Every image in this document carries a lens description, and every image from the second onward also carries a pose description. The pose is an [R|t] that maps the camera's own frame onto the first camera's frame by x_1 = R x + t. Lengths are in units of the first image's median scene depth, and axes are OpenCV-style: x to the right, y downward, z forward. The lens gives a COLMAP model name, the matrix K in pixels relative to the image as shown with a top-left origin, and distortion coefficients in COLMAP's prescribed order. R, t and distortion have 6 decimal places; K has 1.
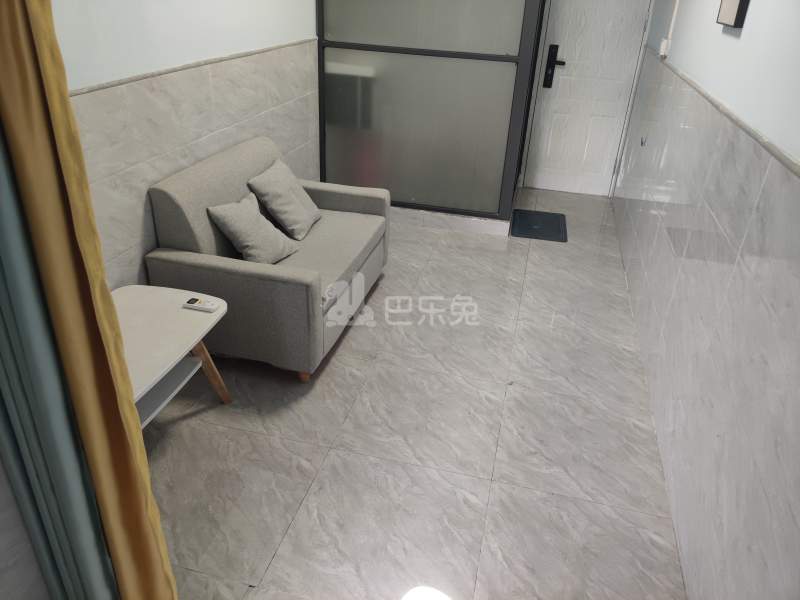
lens RADIAL K [[604.2, 0, 402.6], [0, 604.2, 300.2], [0, 0, 1]] dist [0.039774, -0.057147]
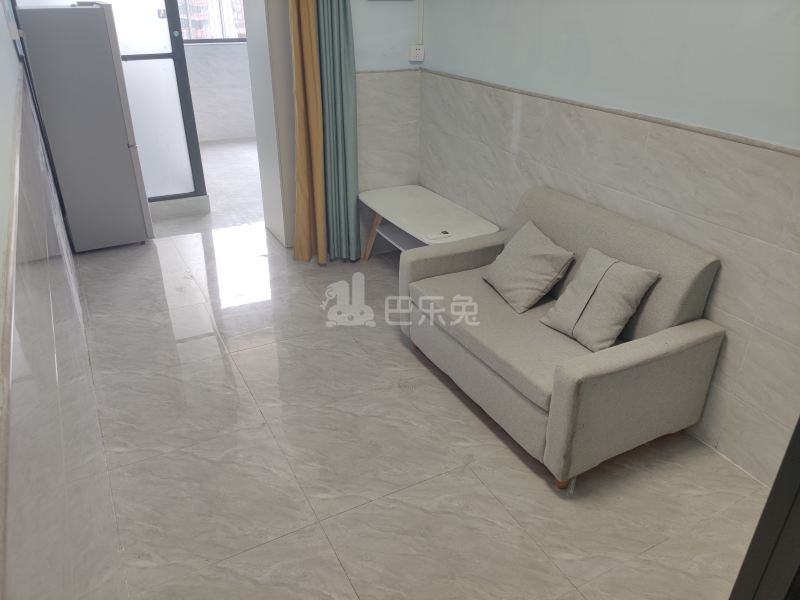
lens RADIAL K [[604.2, 0, 407.7], [0, 604.2, 303.8], [0, 0, 1]] dist [0.039774, -0.057147]
pose [[-0.735028, 0.257158, -0.627378, 0.574161], [-0.363209, 0.632000, 0.684584, -0.729019], [0.572549, 0.731058, -0.371136, 1.385193]]
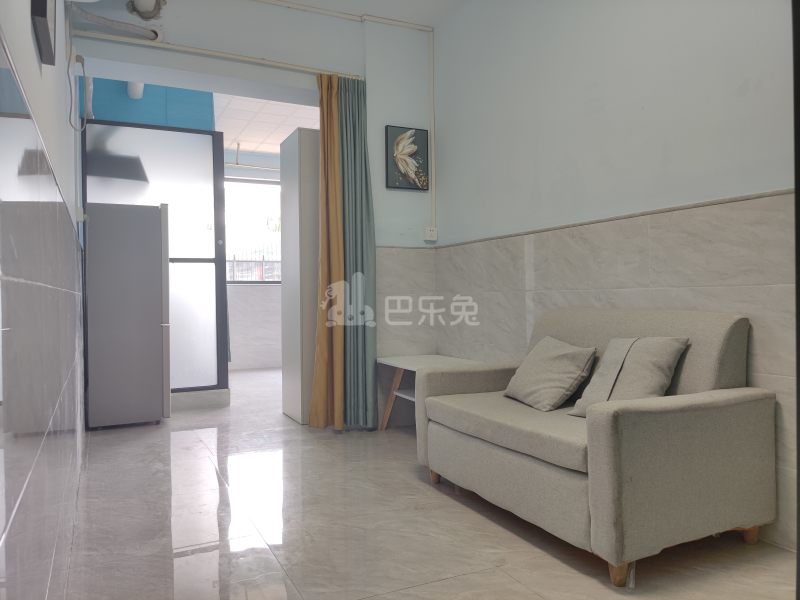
lens RADIAL K [[604.2, 0, 402.5], [0, 604.2, 304.6], [0, 0, 1]] dist [0.039774, -0.057147]
pose [[-0.765583, -0.035712, -0.642346, 0.577643], [-0.327318, 0.881190, 0.341125, -0.484666], [0.553846, 0.471411, -0.686313, 1.567986]]
